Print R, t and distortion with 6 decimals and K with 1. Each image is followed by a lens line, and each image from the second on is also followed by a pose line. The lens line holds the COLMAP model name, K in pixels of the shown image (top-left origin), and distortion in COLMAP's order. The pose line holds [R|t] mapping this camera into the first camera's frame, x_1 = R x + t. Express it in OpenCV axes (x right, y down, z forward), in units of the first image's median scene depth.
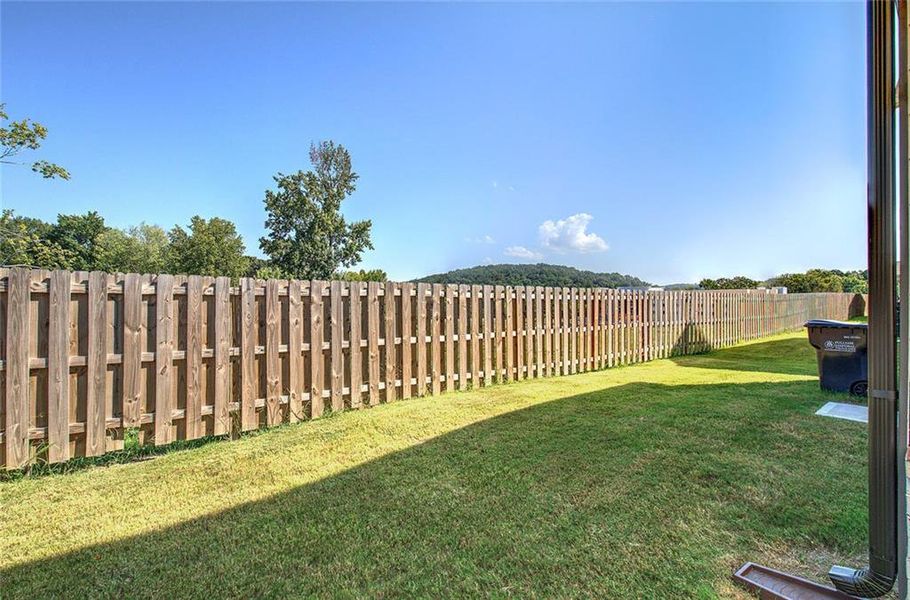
lens RADIAL K [[397.6, 0, 449.6], [0, 397.6, 304.0], [0, 0, 1]] dist [-0.003927, 0.001657]
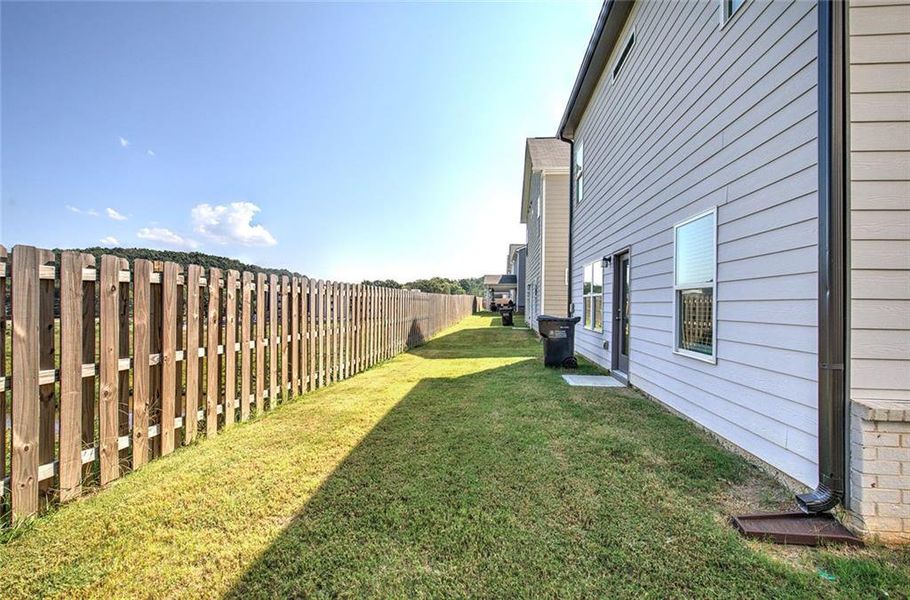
lens RADIAL K [[397.6, 0, 453.9], [0, 397.6, 298.9], [0, 0, 1]] dist [-0.003927, 0.001657]
pose [[0.687483, 0.016746, 0.726008, -0.238225], [-0.013294, 0.999857, -0.010473, 0.002595], [-0.726079, -0.002451, 0.687607, 0.257118]]
